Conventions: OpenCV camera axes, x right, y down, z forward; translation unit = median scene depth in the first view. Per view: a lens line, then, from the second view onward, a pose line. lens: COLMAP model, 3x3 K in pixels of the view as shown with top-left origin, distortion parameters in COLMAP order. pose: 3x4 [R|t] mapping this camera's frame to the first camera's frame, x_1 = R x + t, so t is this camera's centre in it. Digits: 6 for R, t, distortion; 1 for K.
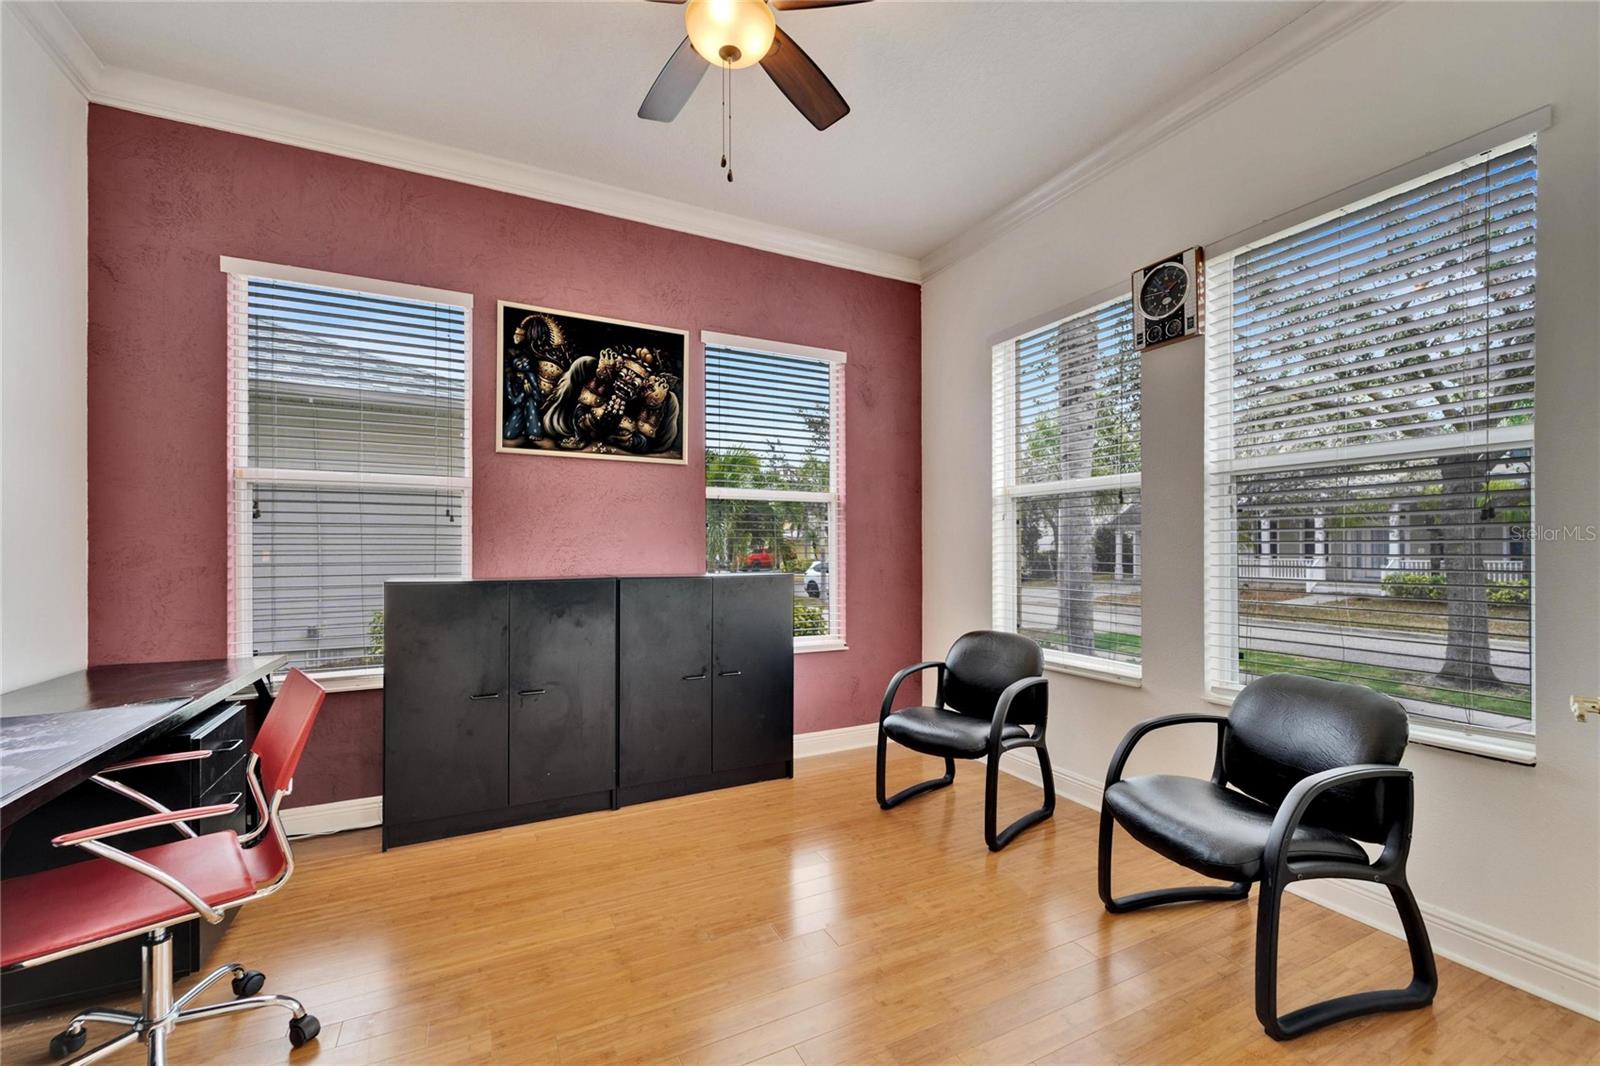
lens RADIAL K [[638.1, 0, 795.5], [0, 638.1, 546.7], [0, 0, 1]] dist [0.001044, 0.000011]
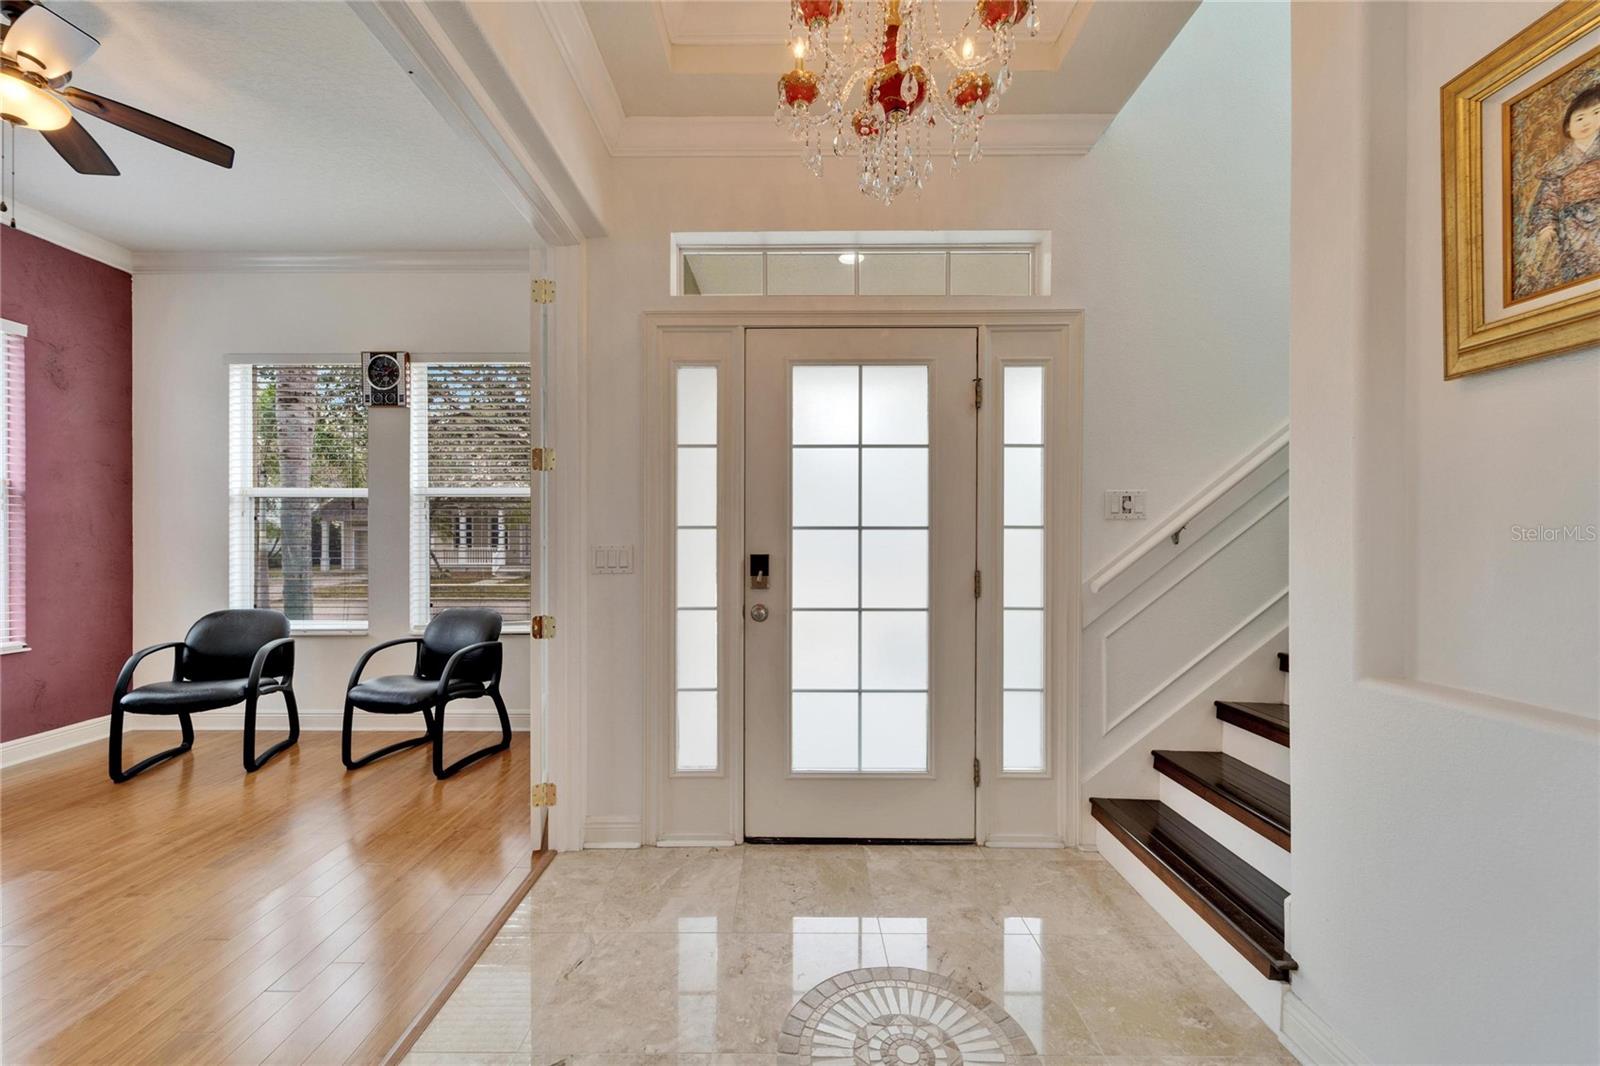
lens RADIAL K [[645.4, 0, 789.2], [0, 645.4, 541.3], [0, 0, 1]] dist [0.000864, -0.000705]
pose [[0.457486, -0.000591, 0.889217, -0.339165], [-0.002707, 0.999994, 0.002057, -0.001419], [-0.889213, -0.003348, 0.457481, -0.546894]]
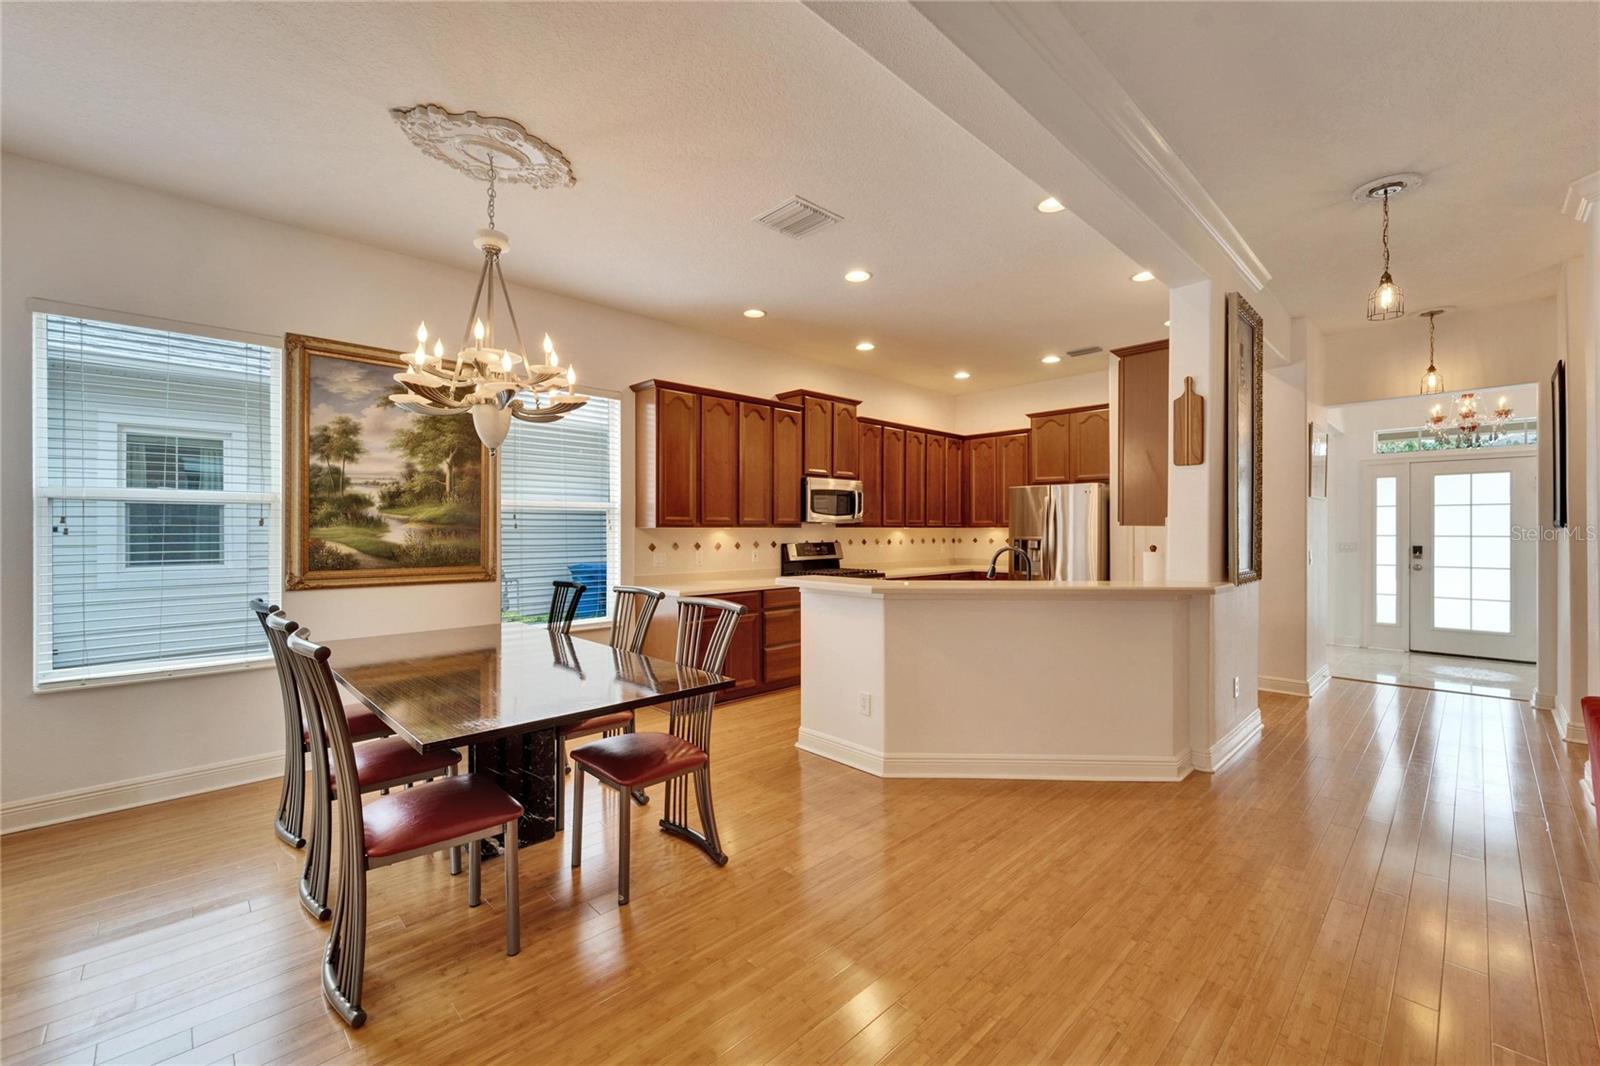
lens RADIAL K [[649.1, 0, 793.3], [0, 649.1, 529.1], [0, 0, 1]] dist [0.001791, -0.000410]
pose [[0.955388, 0.000718, 0.295353, -3.905512], [-0.000753, 1.000000, 0.000006, -0.068363], [-0.295353, -0.000228, 0.955388, -2.496623]]
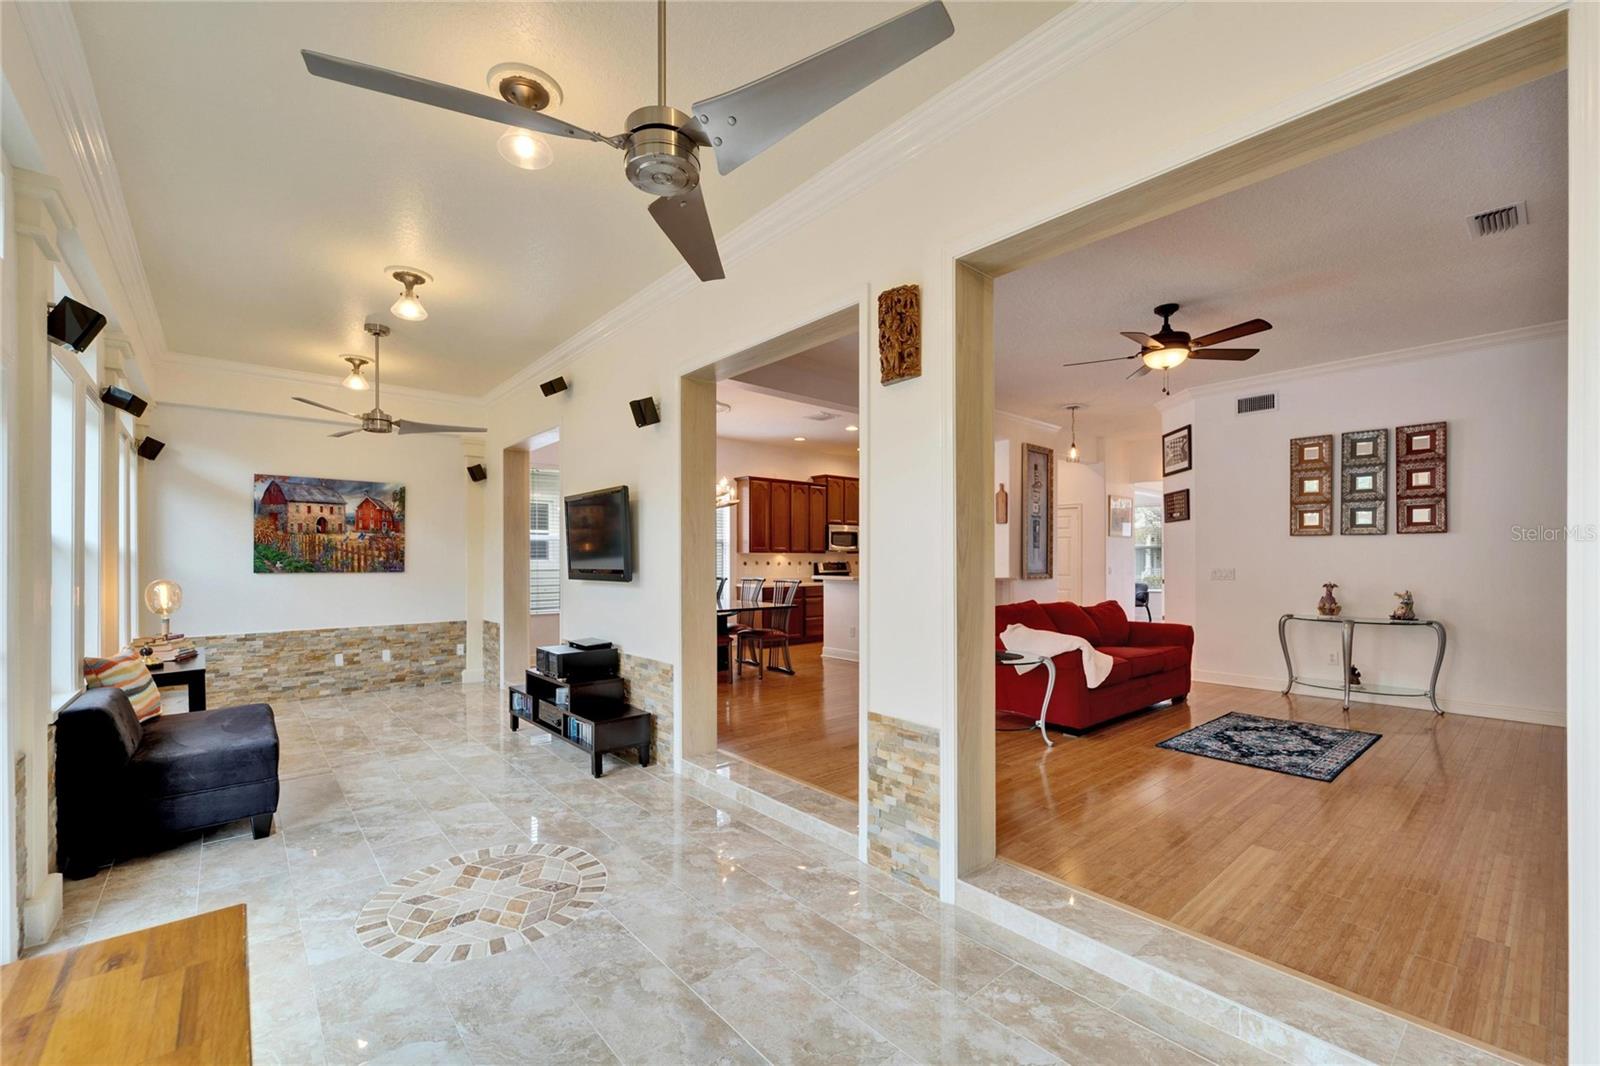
lens RADIAL K [[655.7, 0, 783.8], [0, 655.7, 556.0], [0, 0, 1]] dist [0.000011, -0.000487]
pose [[0.972220, 0.003978, 0.234034, -4.621197], [-0.002563, 0.999977, -0.006351, -0.015710], [-0.234053, 0.005574, 0.972208, -4.948134]]
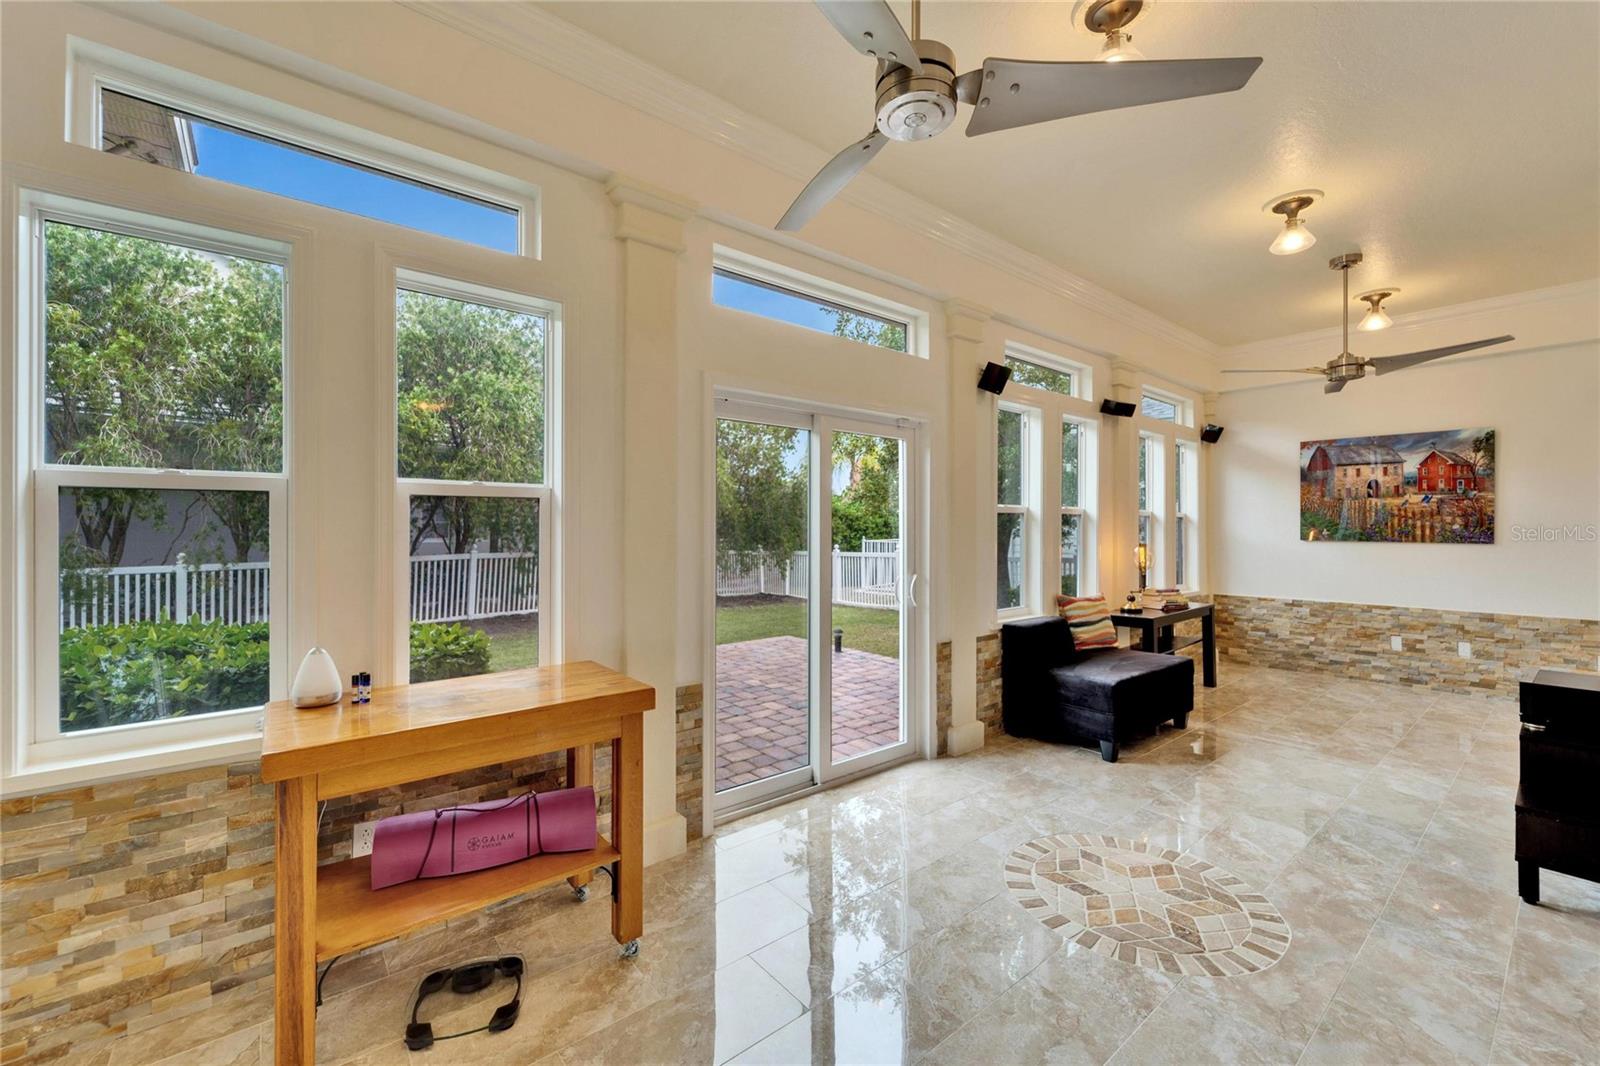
lens RADIAL K [[644.8, 0, 787.7], [0, 644.8, 526.3], [0, 0, 1]] dist [-0.000434, -0.000119]
pose [[0.209179, 0.005369, -0.977863, -3.757204], [-0.002380, 0.999985, 0.004981, -0.025328], [0.977874, 0.001285, 0.209189, -4.327444]]
